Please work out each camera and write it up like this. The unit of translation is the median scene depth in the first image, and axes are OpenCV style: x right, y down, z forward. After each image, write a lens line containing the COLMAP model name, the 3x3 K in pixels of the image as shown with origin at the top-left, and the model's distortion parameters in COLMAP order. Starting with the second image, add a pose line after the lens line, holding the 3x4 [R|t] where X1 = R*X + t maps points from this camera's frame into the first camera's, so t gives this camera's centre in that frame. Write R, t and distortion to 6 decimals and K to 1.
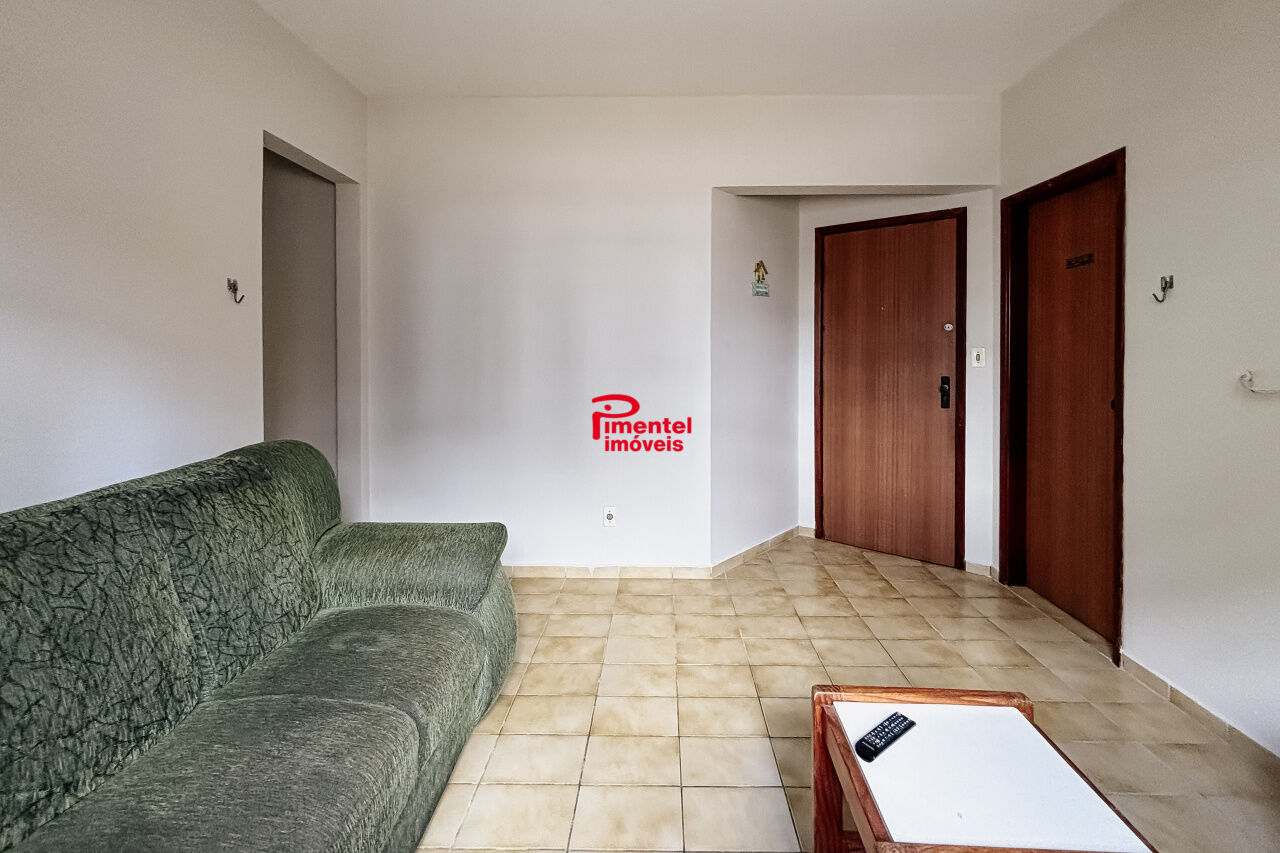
lens RADIAL K [[535.5, 0, 666.1], [0, 535.5, 347.2], [0, 0, 1]] dist [-0.000912, 0.001518]
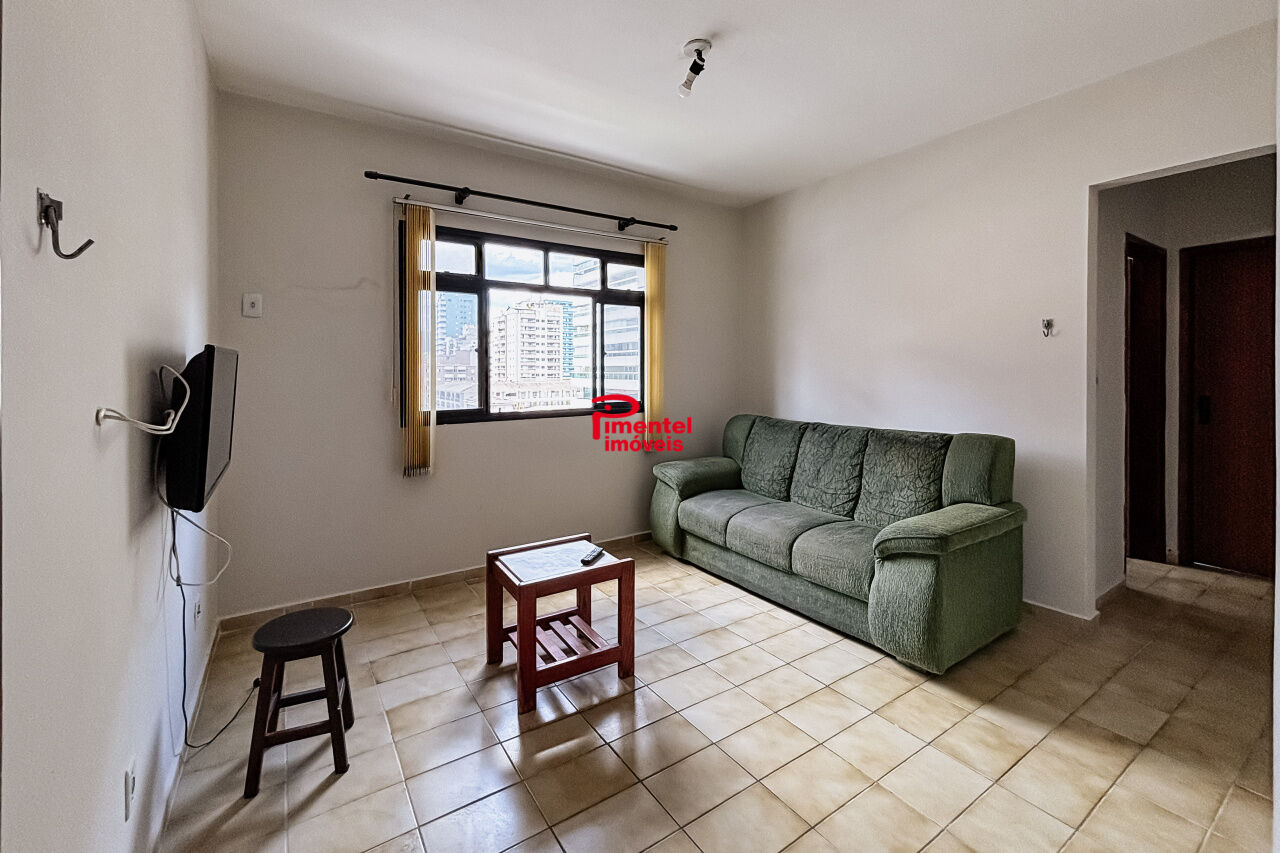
lens RADIAL K [[532.9, 0, 641.7], [0, 532.9, 371.4], [0, 0, 1]] dist [0.000240, -0.000421]
pose [[-0.831316, -0.005718, -0.555771, 0.584422], [-0.004283, 0.999983, -0.003880, 0.010945], [0.555784, -0.000845, -0.831326, 1.169511]]
